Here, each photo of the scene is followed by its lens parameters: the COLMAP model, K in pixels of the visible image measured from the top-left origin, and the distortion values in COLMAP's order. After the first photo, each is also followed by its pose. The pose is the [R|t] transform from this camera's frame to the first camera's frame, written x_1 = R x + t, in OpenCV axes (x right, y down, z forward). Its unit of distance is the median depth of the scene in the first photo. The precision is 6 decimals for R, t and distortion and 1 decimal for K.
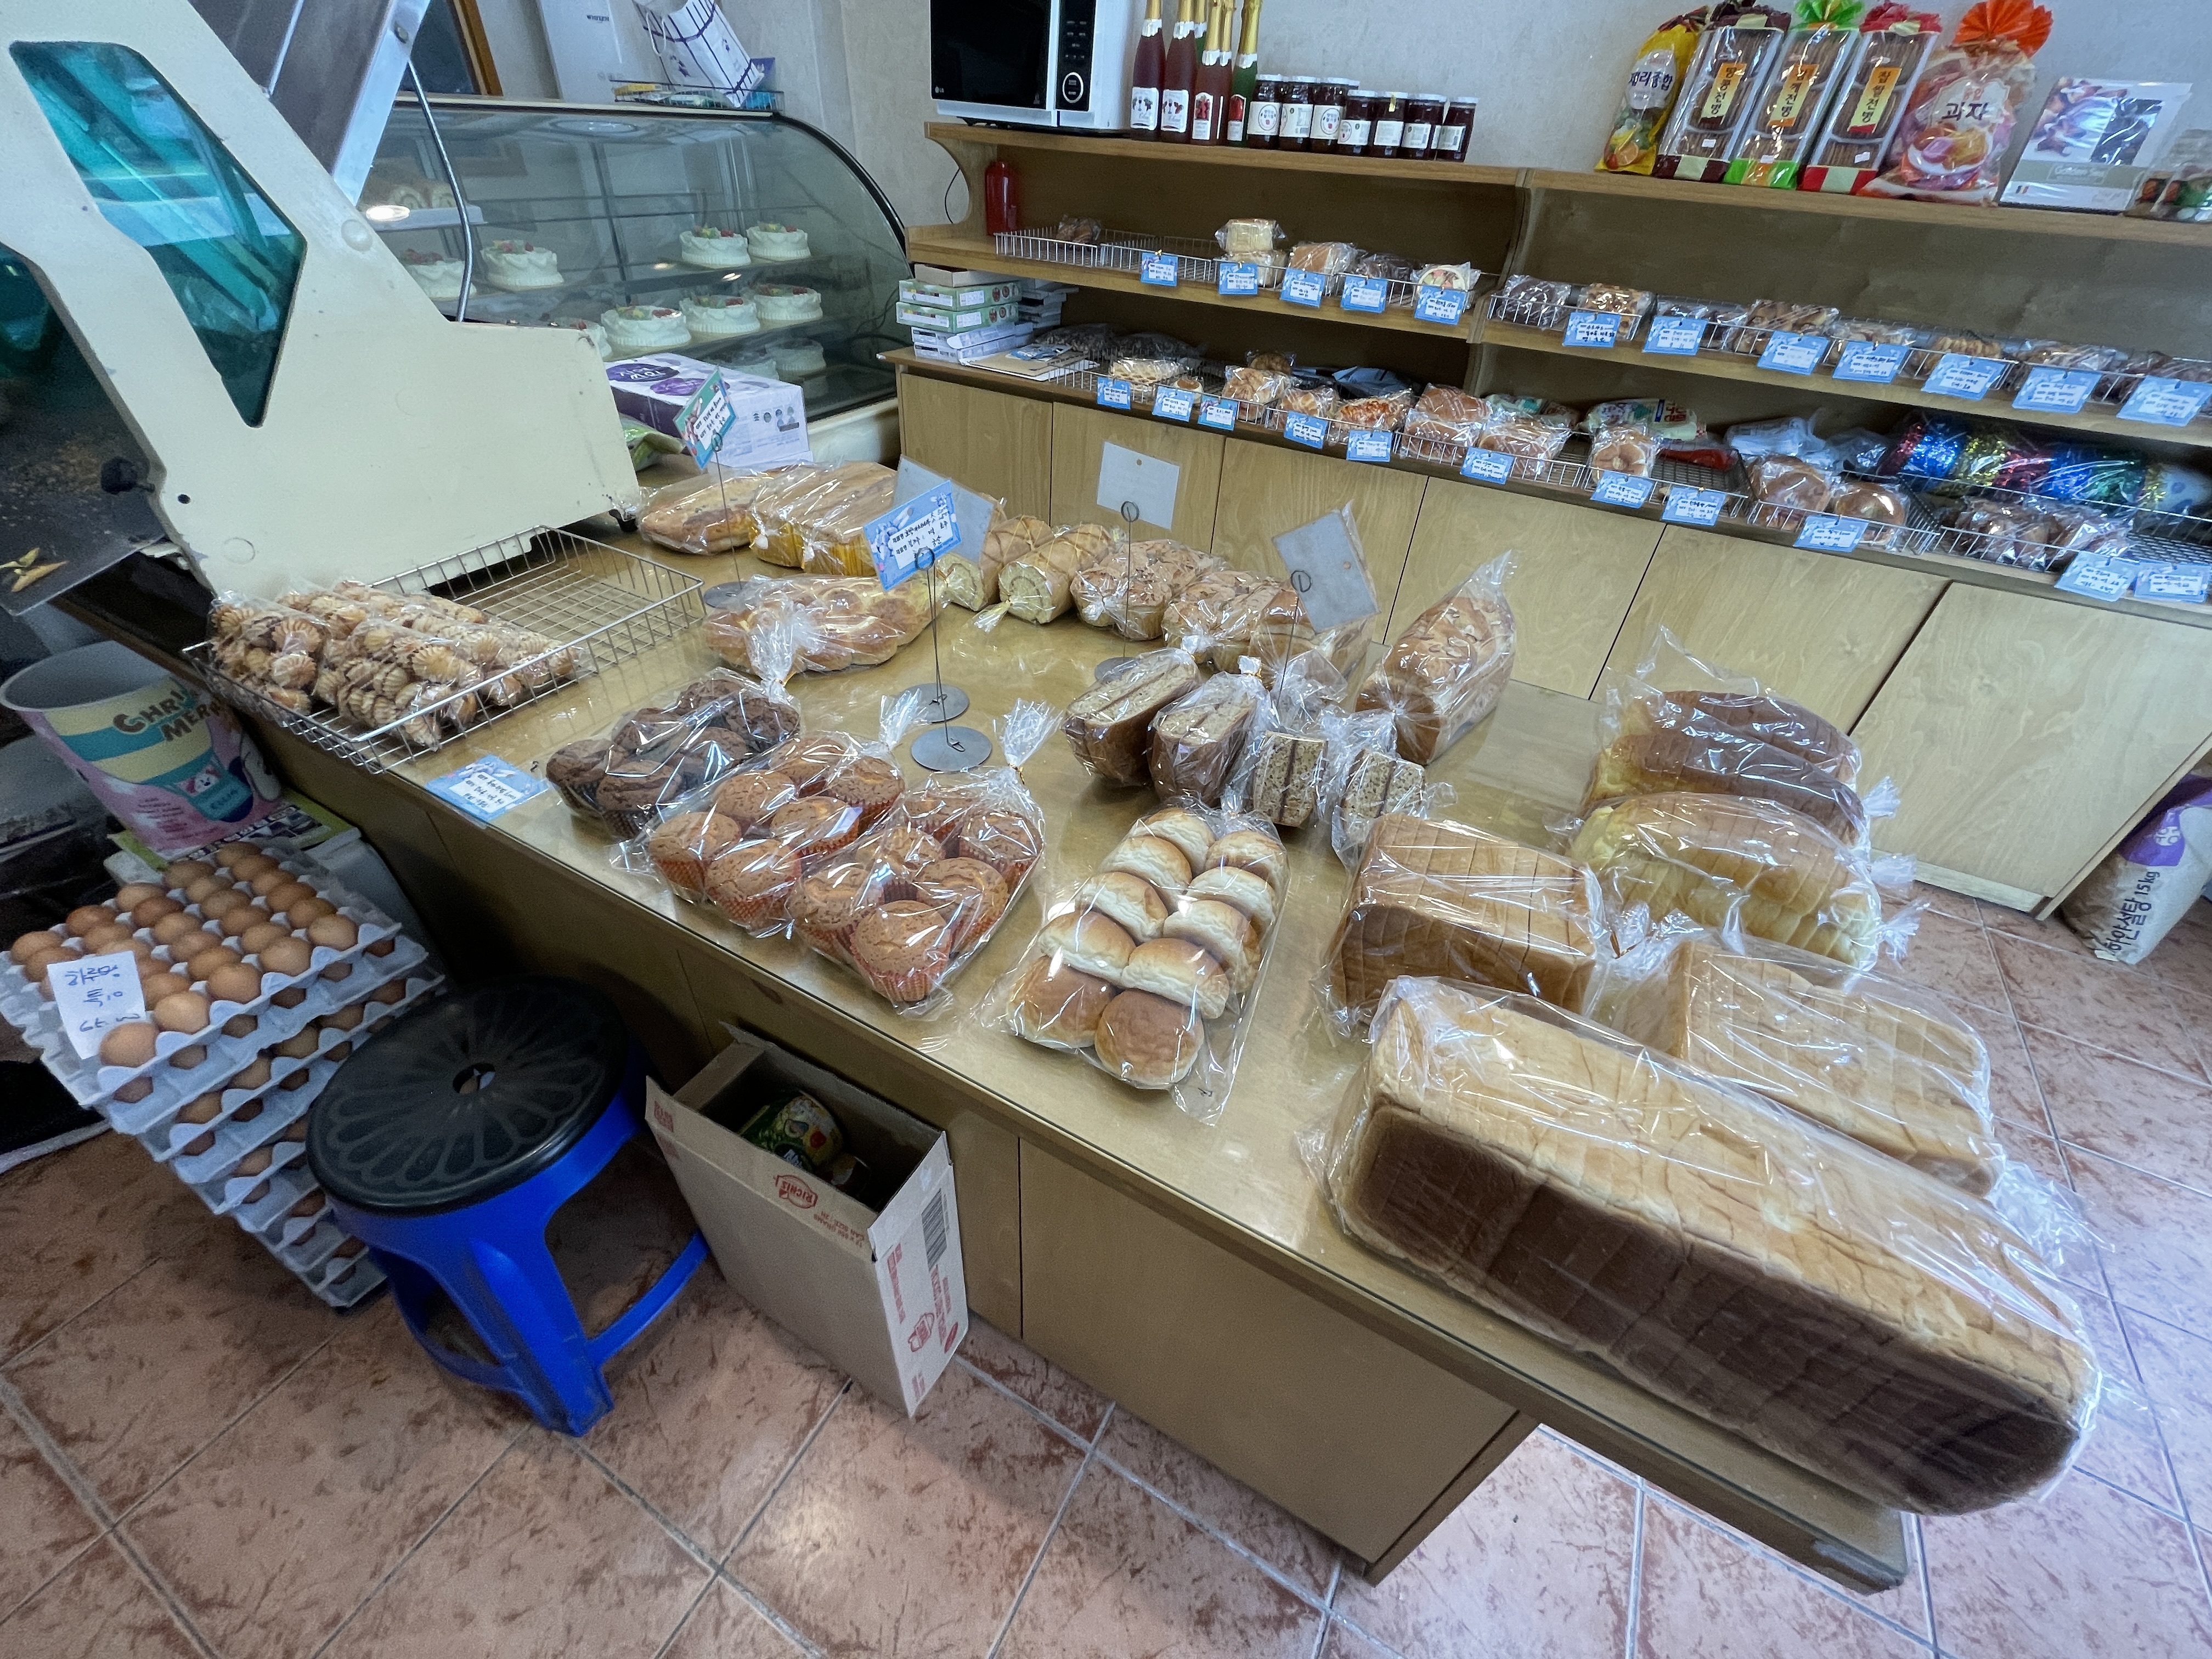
lens RADIAL K [[890.1, 0, 1105.6], [0, 890.1, 829.9], [0, 0, 1]] dist [-0.003992, 0.000189]
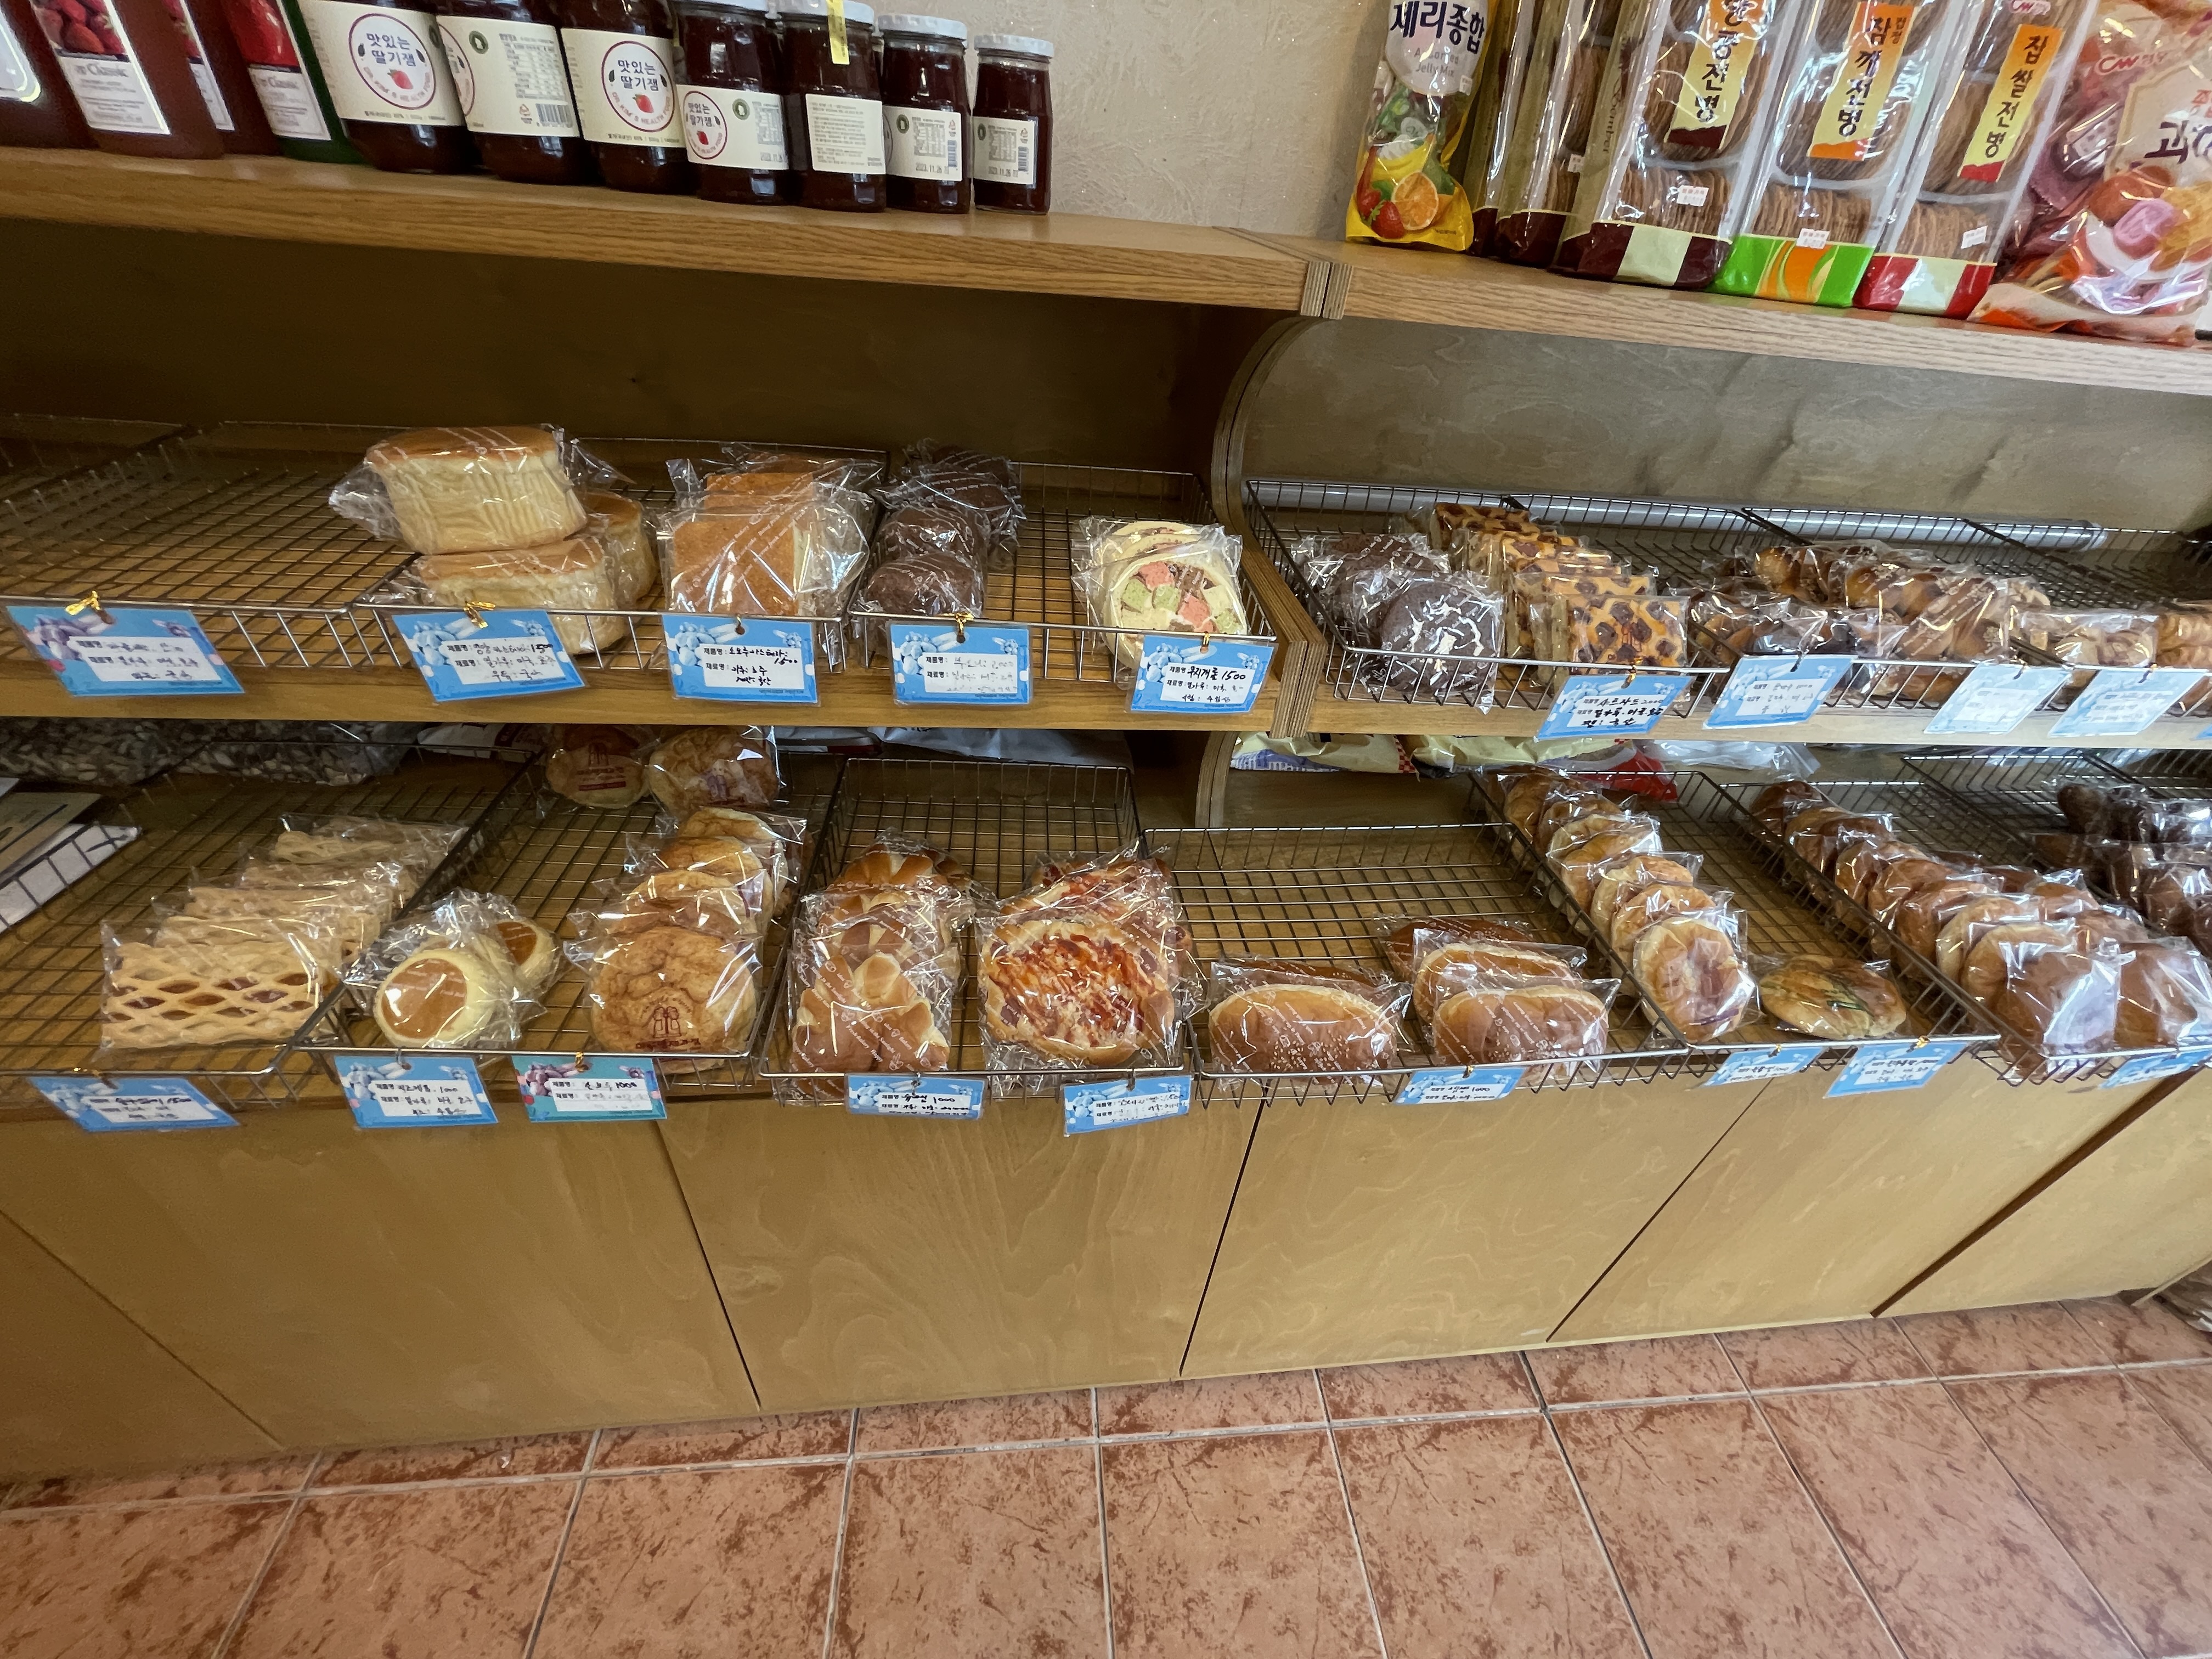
lens RADIAL K [[890.1, 0, 1106.5], [0, 890.1, 830.9], [0, 0, 1]] dist [-0.003992, 0.000189]
pose [[0.828350, -0.326340, 0.455344, 0.171155], [0.317331, 0.943167, 0.098676, -0.556278], [-0.461668, 0.062756, 0.884830, 0.697320]]
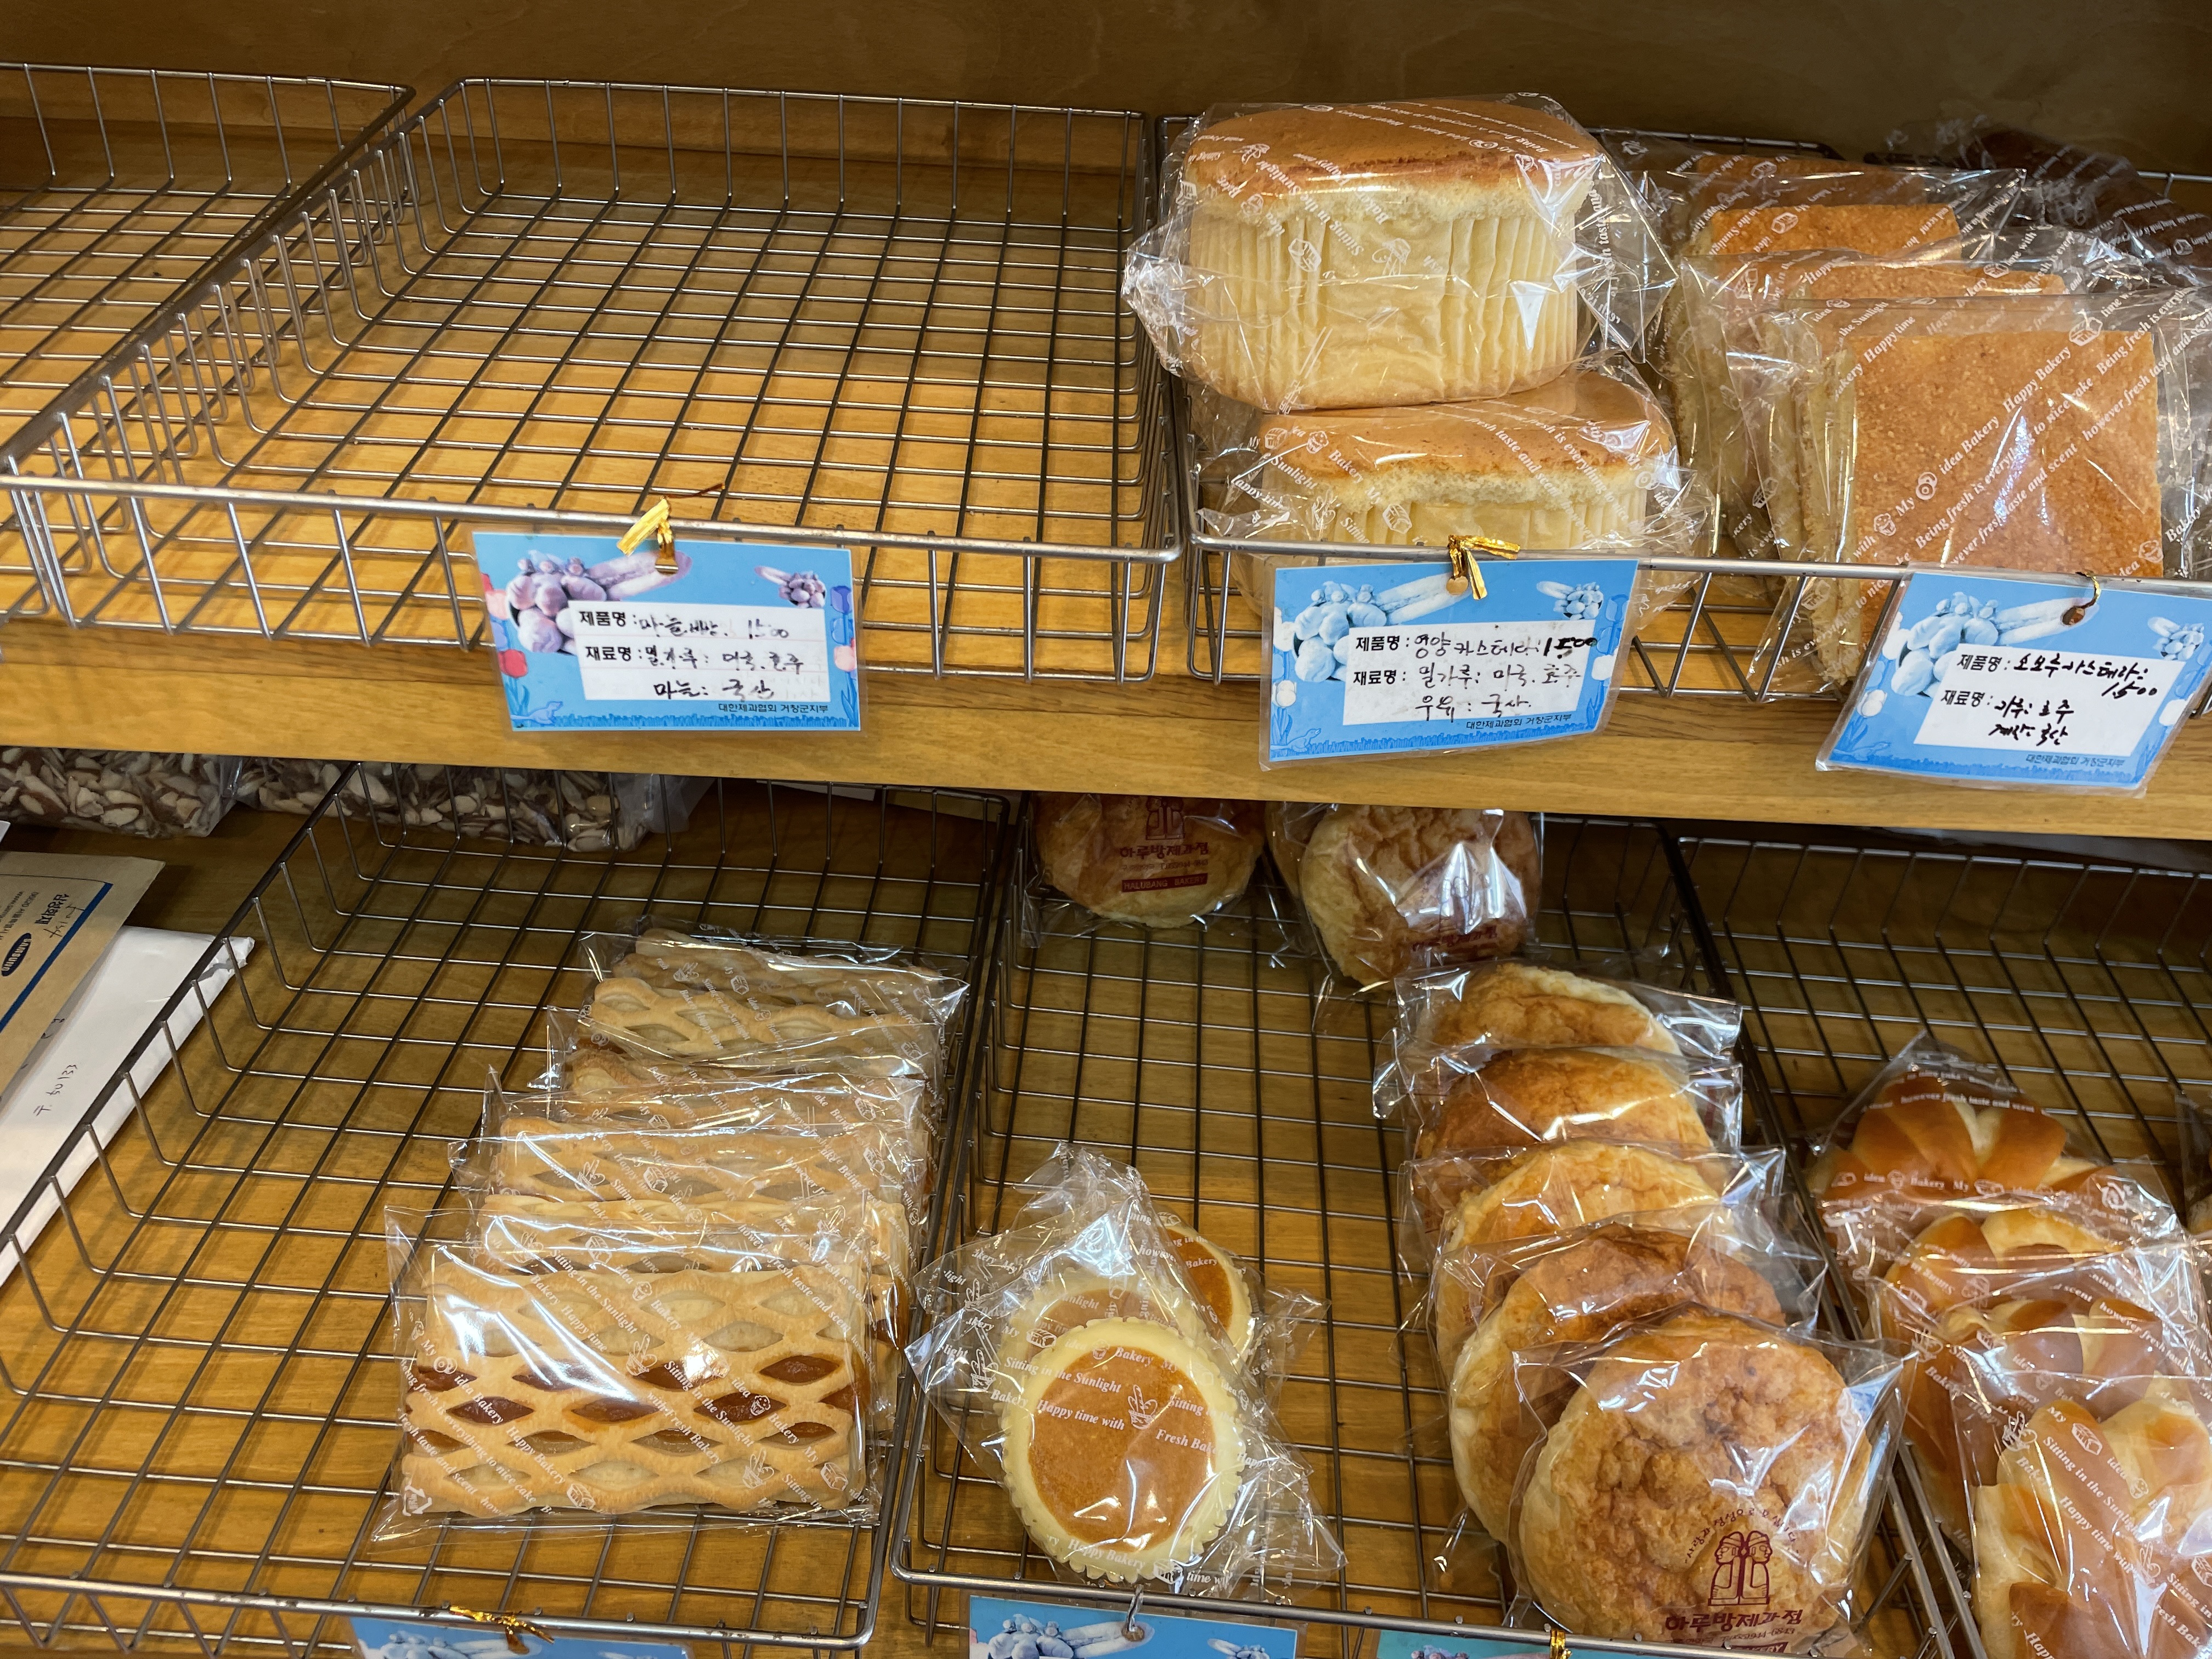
lens RADIAL K [[1680.8, 0, 1105.9], [0, 1680.8, 829.0], [0, 0, 1]] dist [0.031752, -0.005991]
pose [[0.885061, -0.284682, 0.368271, 0.027276], [0.281953, 0.957392, 0.062473, -0.650223], [-0.370365, 0.048543, 0.927617, 0.851812]]
